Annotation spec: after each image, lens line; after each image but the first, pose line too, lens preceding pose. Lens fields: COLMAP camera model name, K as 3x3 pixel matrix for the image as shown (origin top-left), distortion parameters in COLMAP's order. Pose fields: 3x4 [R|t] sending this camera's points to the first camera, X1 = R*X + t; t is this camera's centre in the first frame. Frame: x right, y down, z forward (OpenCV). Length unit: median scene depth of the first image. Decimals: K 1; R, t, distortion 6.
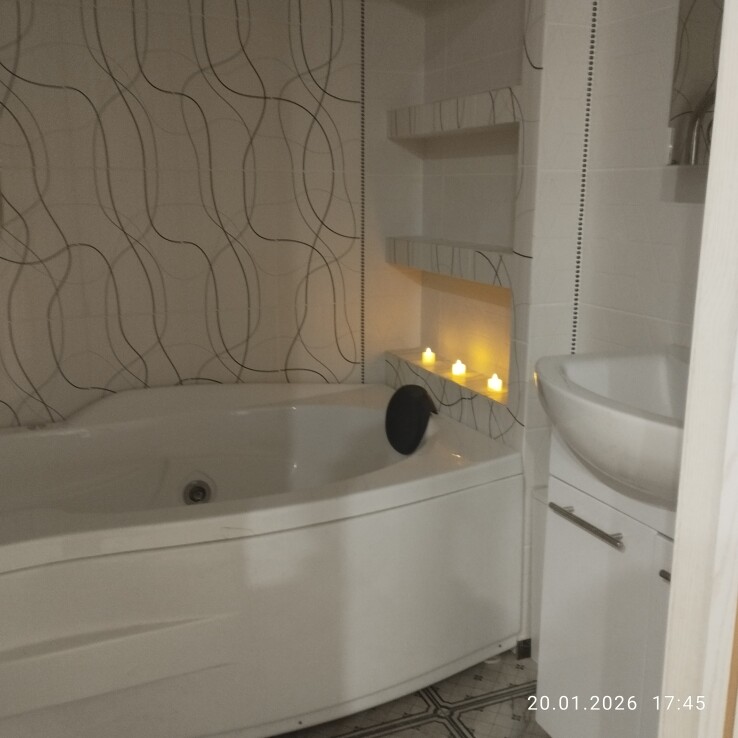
lens RADIAL K [[806.4, 0, 369.0], [0, 806.4, 369.0], [0, 0, 1]] dist [0.122591, -0.119374]
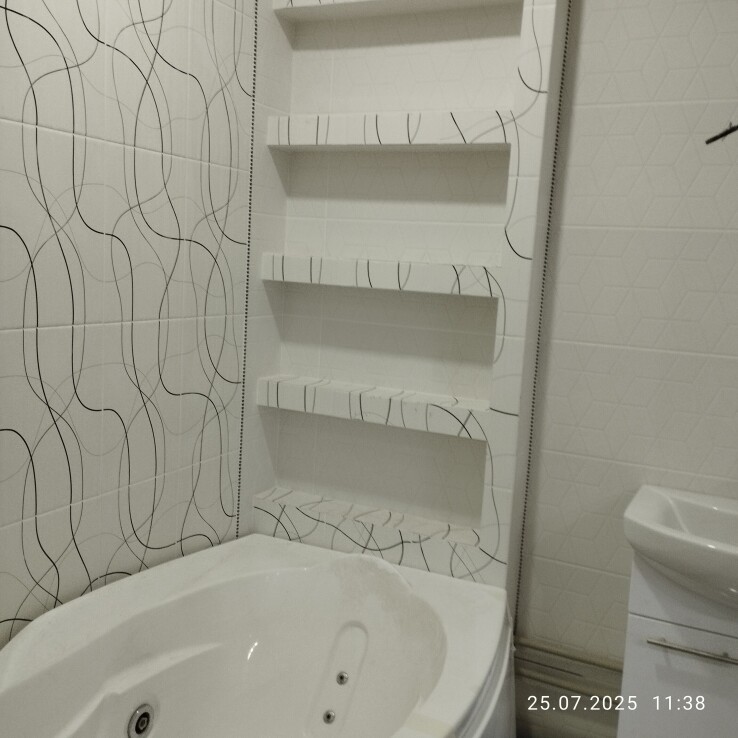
lens RADIAL K [[806.4, 0, 369.0], [0, 806.4, 369.0], [0, 0, 1]] dist [0.122591, -0.119374]
pose [[0.754324, -0.045745, 0.654907, -0.537586], [0.090550, 0.995285, -0.034776, -0.138605], [-0.650228, 0.085534, 0.754909, 0.209167]]
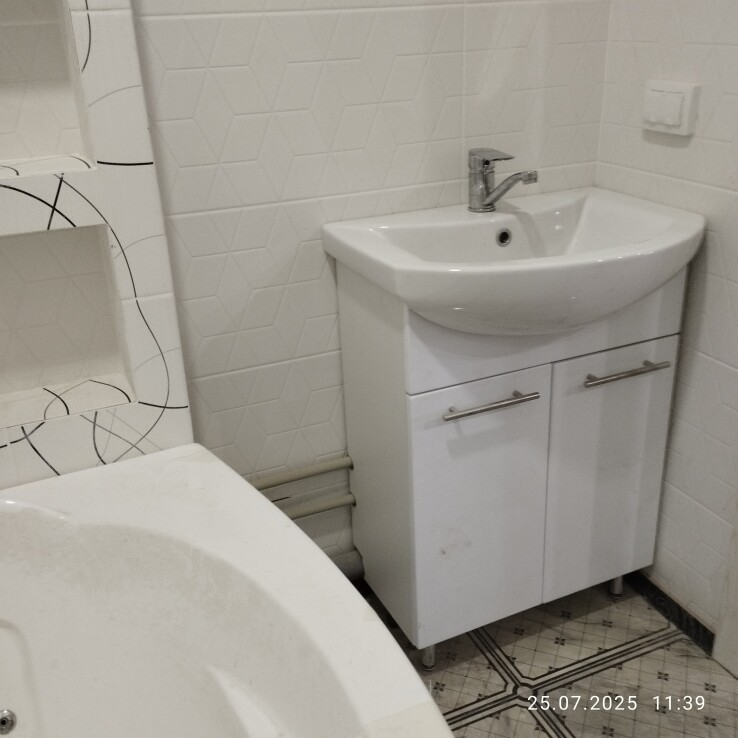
lens RADIAL K [[806.4, 0, 369.0], [0, 806.4, 369.0], [0, 0, 1]] dist [0.122591, -0.119374]
pose [[-0.017906, -0.401054, 0.915879, -0.357019], [0.258589, 0.883002, 0.391713, -0.155393], [-0.965822, 0.243850, 0.087897, 0.627742]]
